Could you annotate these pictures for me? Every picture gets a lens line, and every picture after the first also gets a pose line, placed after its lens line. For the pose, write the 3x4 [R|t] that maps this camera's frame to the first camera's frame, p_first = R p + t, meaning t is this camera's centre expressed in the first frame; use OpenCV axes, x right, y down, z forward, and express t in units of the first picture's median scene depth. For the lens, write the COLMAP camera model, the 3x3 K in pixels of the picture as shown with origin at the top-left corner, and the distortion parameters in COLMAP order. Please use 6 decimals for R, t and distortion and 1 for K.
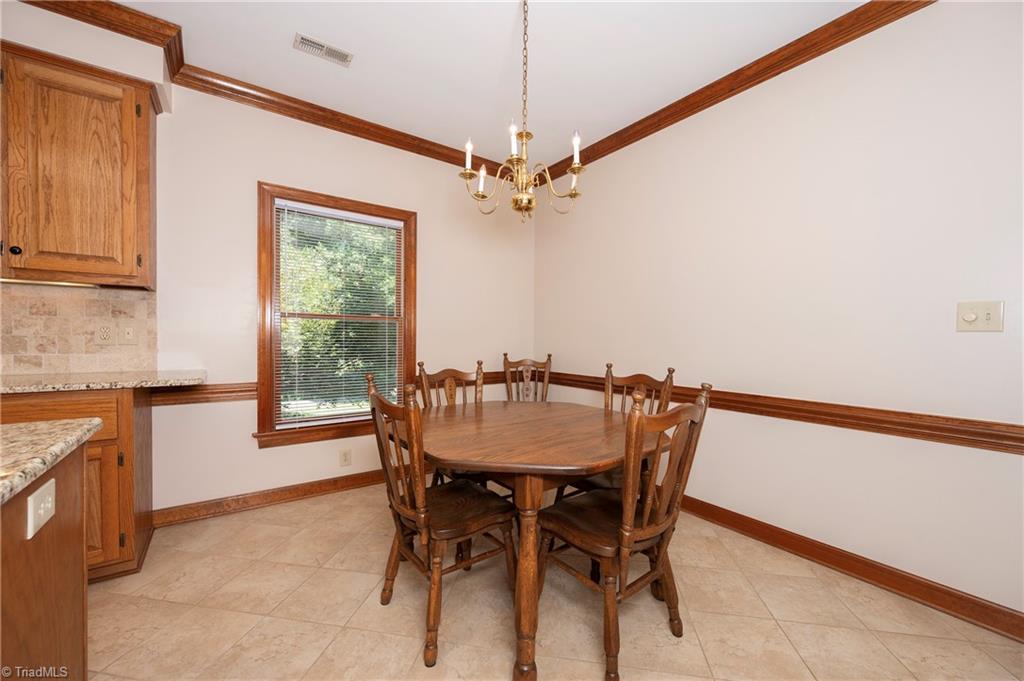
lens RADIAL K [[405.2, 0, 515.6], [0, 405.2, 345.0], [0, 0, 1]] dist [0.000944, 0.000025]
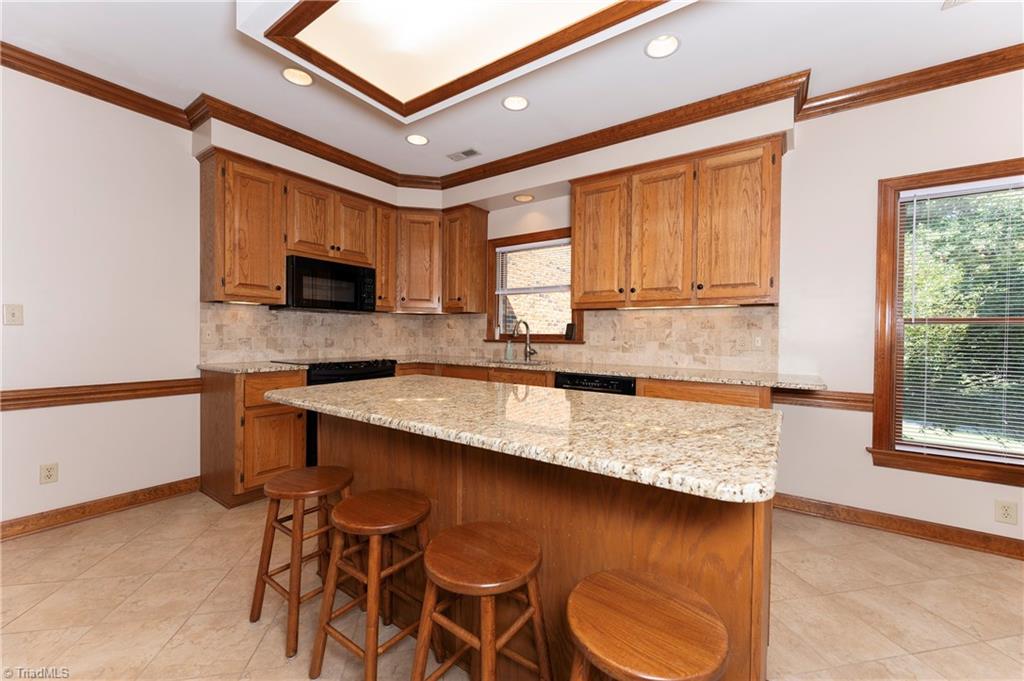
lens RADIAL K [[402.6, 0, 512.0], [0, 402.6, 340.5], [0, 0, 1]] dist [-0.002138, 0.000046]
pose [[0.333309, 0.005825, -0.942800, -0.046133], [-0.024994, 0.999684, -0.002659, -0.010384], [0.942486, 0.024450, 0.333349, -0.122768]]
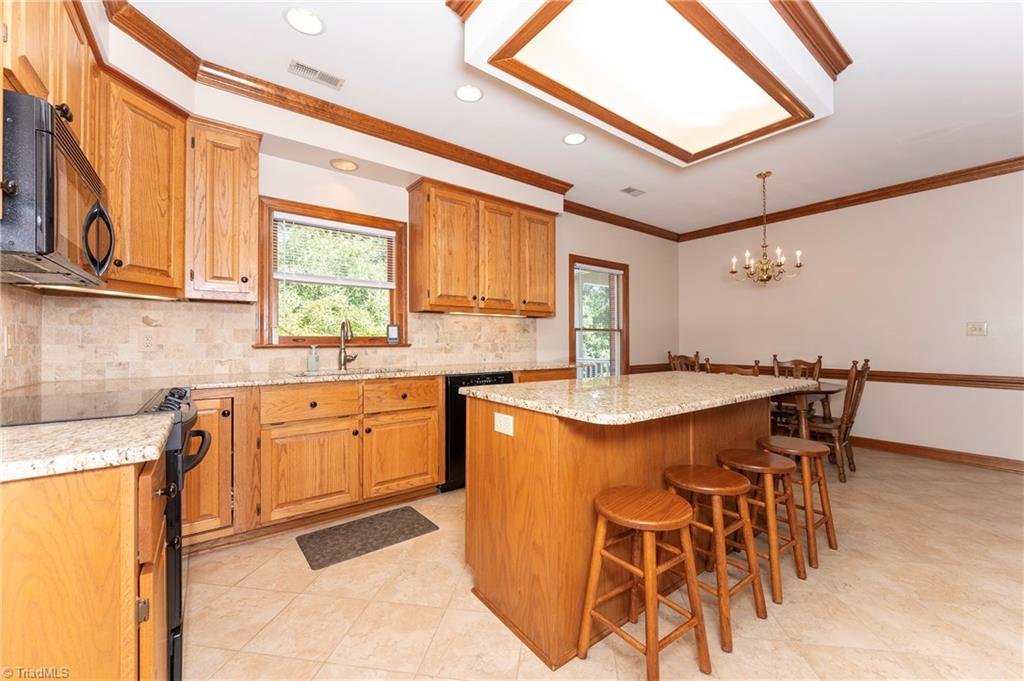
lens RADIAL K [[392.9, 0, 512.0], [0, 392.9, 340.5], [0, 0, 1]] dist [-0.013861, -0.000037]
pose [[0.999850, -0.013020, 0.011388, -1.081886], [0.013268, 0.999669, -0.022028, 0.006434], [-0.011098, 0.022176, 0.999692, -0.822587]]
